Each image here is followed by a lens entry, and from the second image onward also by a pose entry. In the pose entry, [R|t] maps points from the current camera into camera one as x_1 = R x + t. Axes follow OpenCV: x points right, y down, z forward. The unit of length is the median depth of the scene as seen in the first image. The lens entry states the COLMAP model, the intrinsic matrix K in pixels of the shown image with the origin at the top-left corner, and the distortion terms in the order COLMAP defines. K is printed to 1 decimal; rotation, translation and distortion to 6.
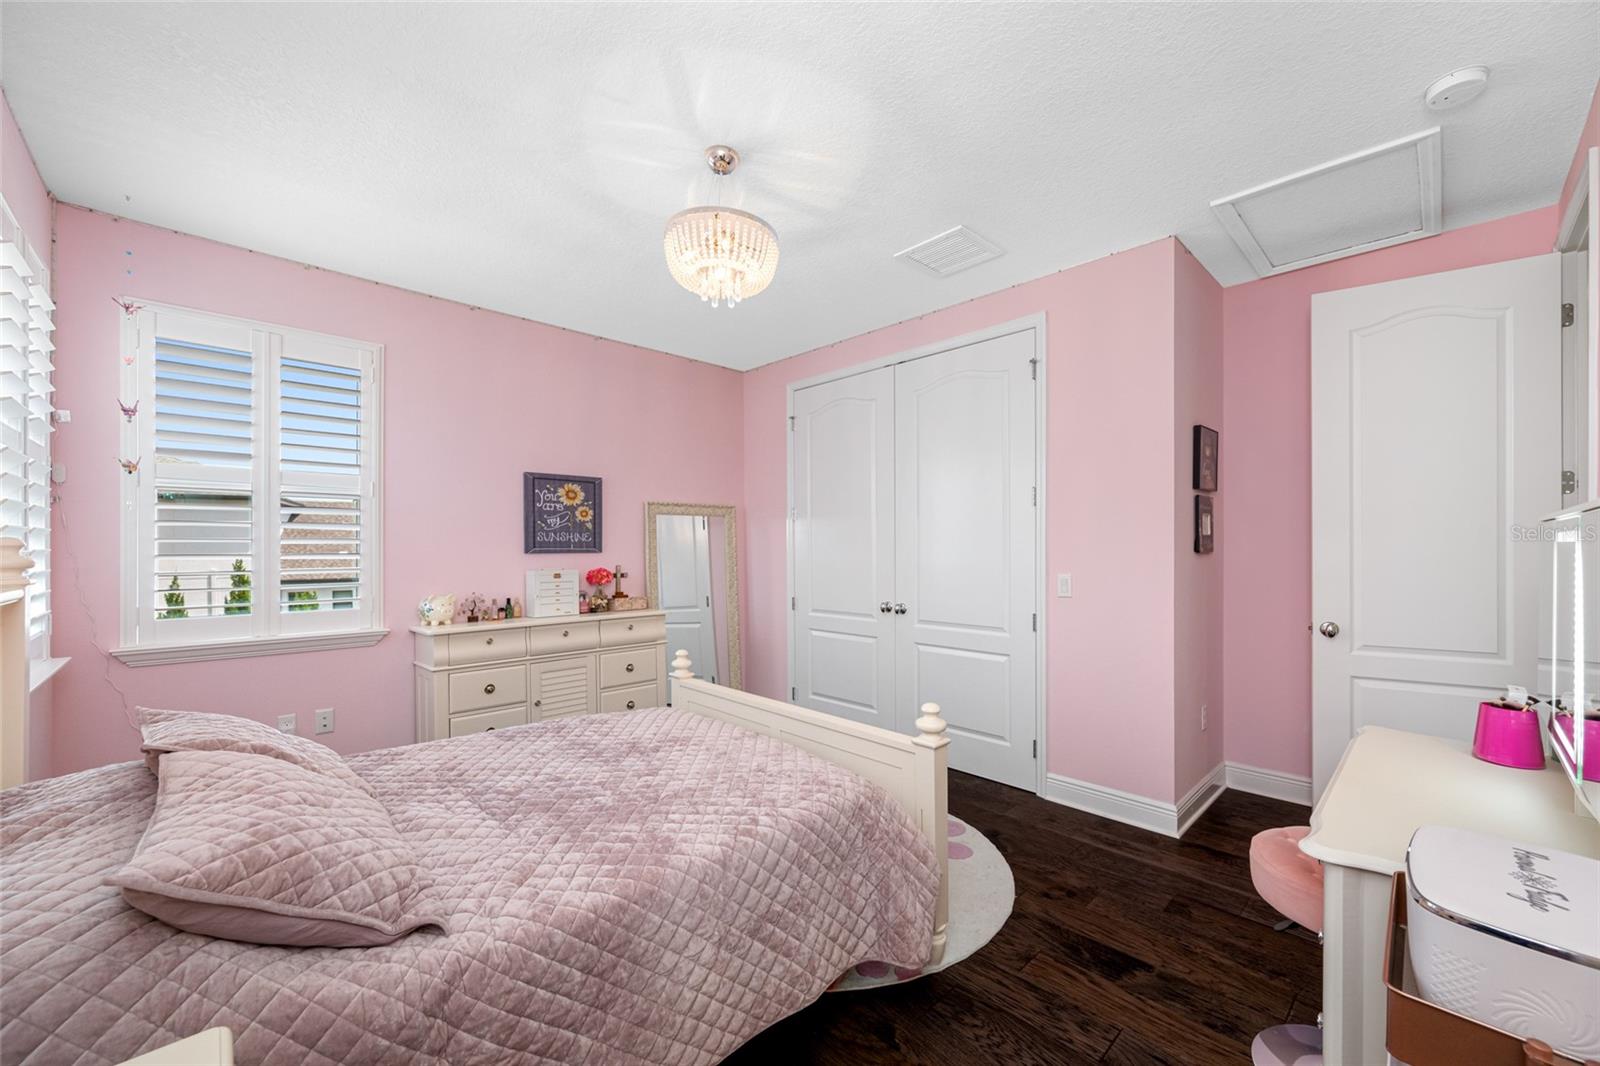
lens RADIAL K [[635.1, 0, 801.9], [0, 635.1, 546.1], [0, 0, 1]] dist [-0.000303, -0.000160]
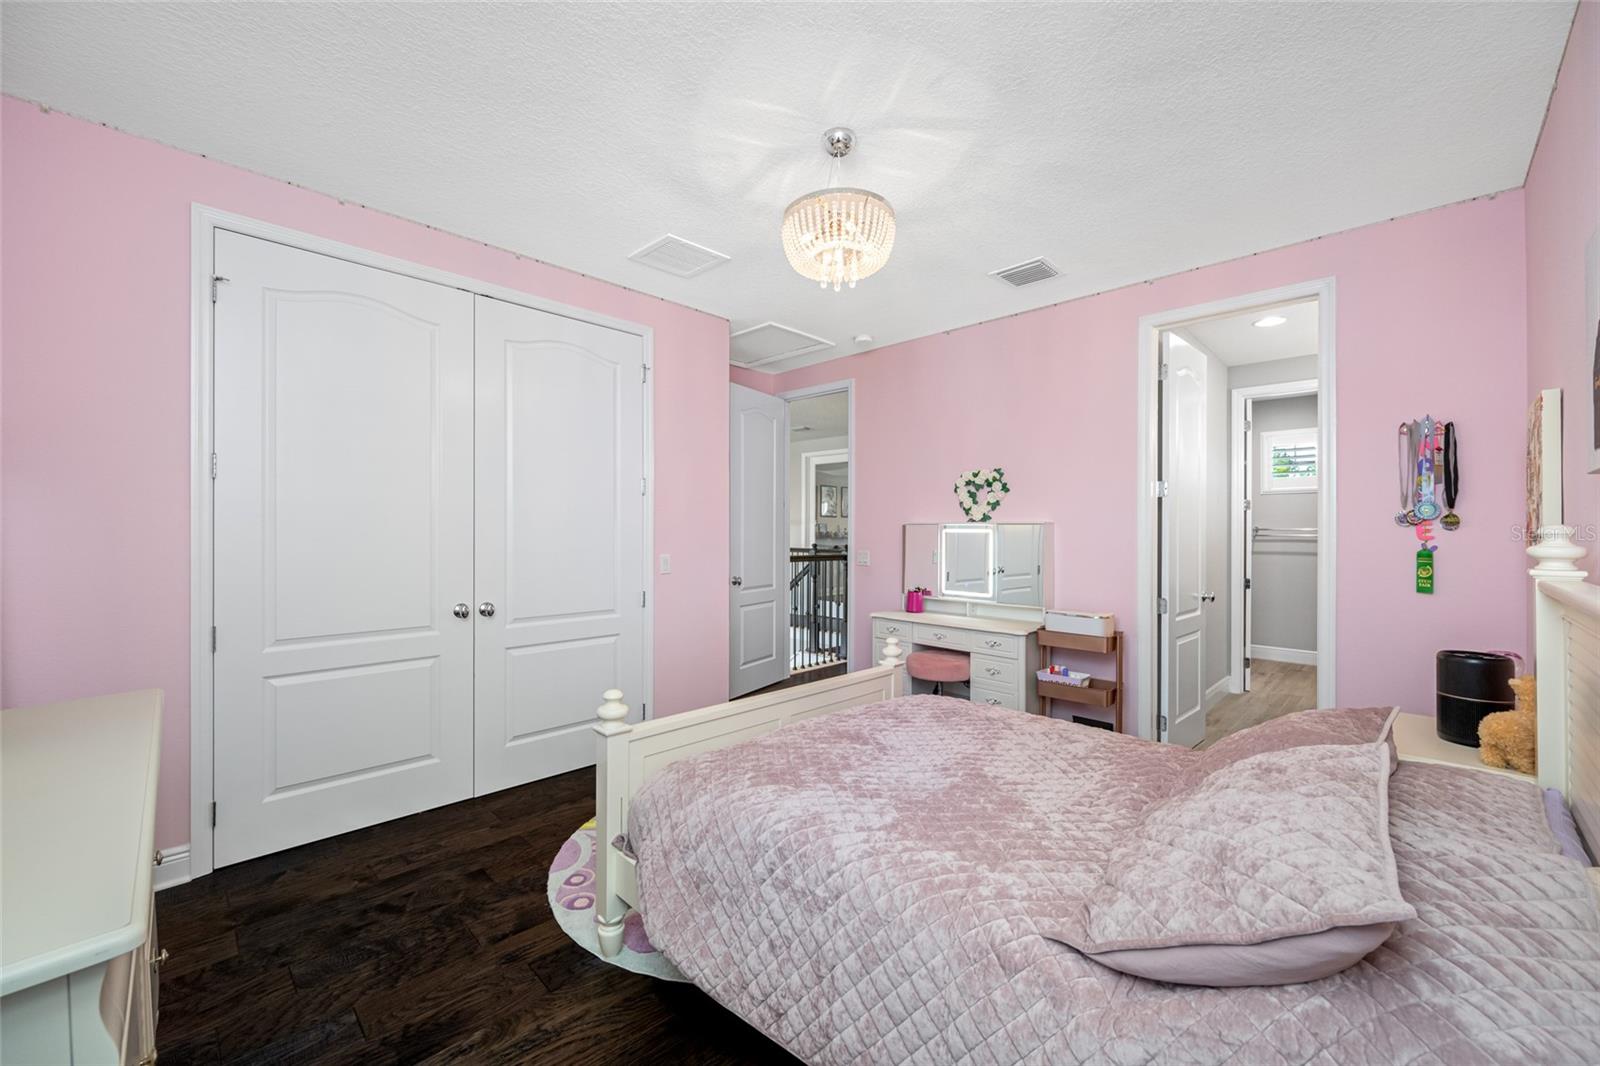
lens RADIAL K [[638.1, 0, 800.0], [0, 638.1, 533.0], [0, 0, 1]] dist [0.000820, -0.000029]
pose [[-0.008869, -0.001291, 0.999960, -0.661227], [-0.007101, 0.999974, 0.001228, -0.000716], [-0.999935, -0.007090, -0.008878, 0.628566]]
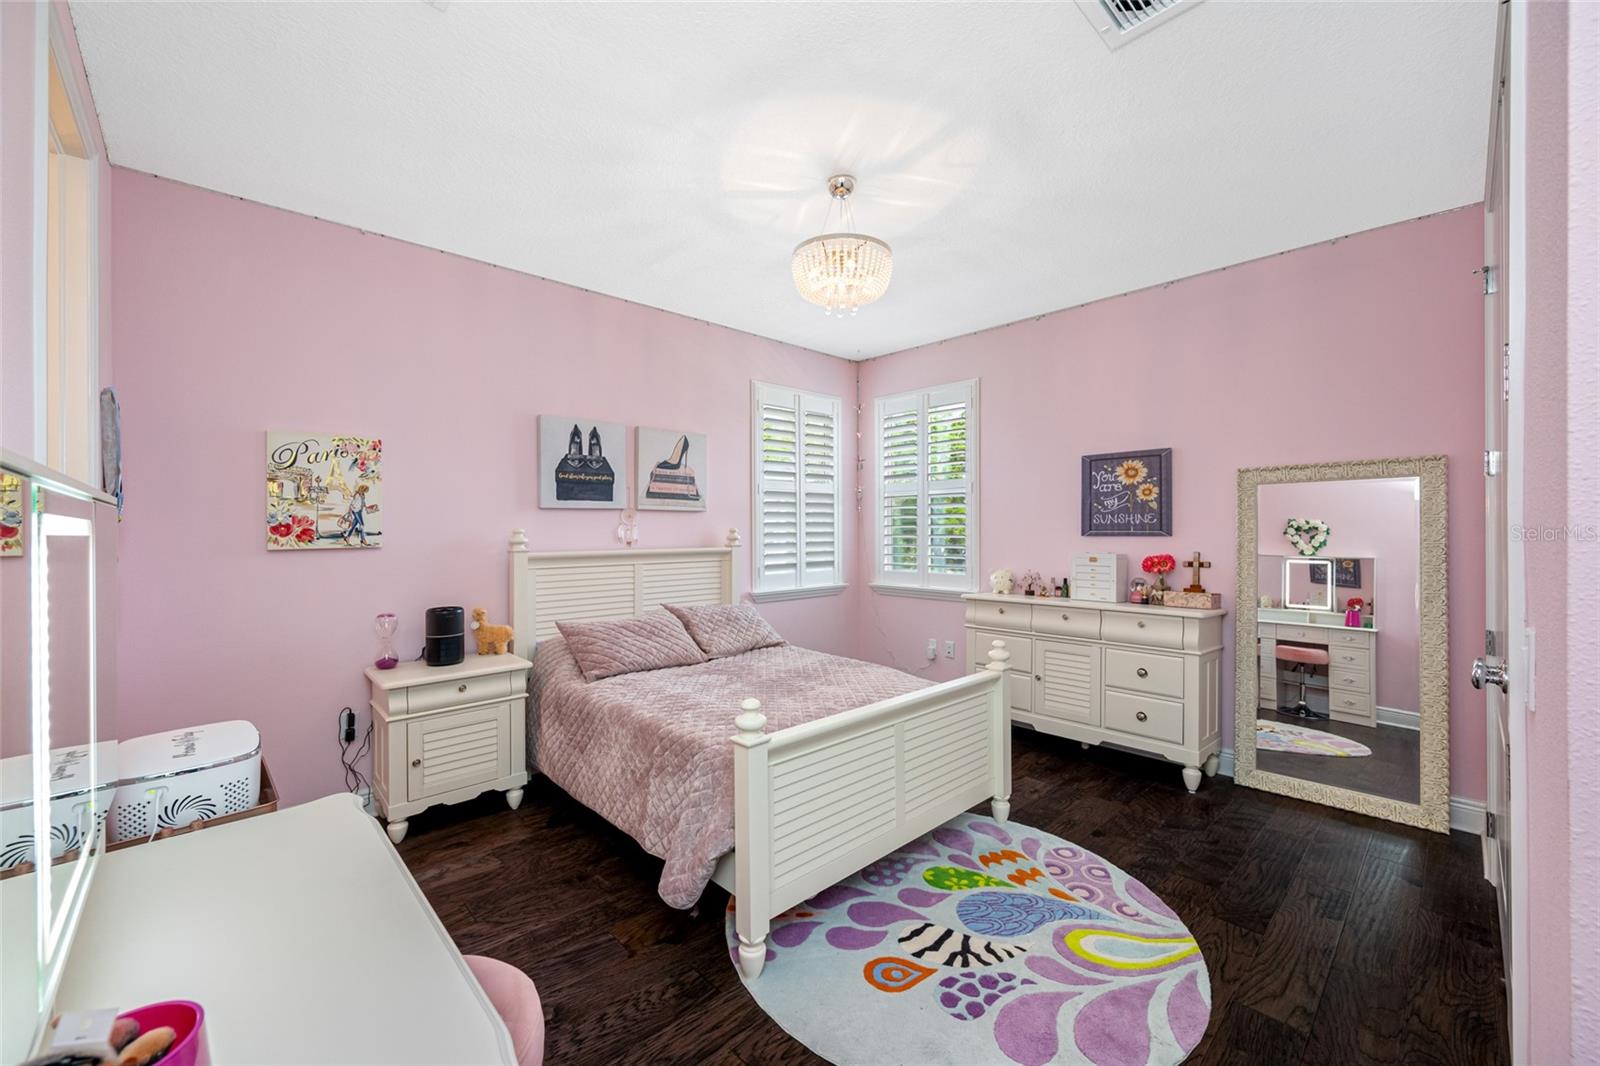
lens RADIAL K [[641.6, 0, 801.0], [0, 641.6, 527.0], [0, 0, 1]] dist [0.001148, 0.000122]
pose [[-0.021777, -0.002965, -0.999758, 0.591977], [0.007440, 0.999967, -0.003128, -0.003038], [0.999735, -0.007506, -0.021755, 0.560798]]
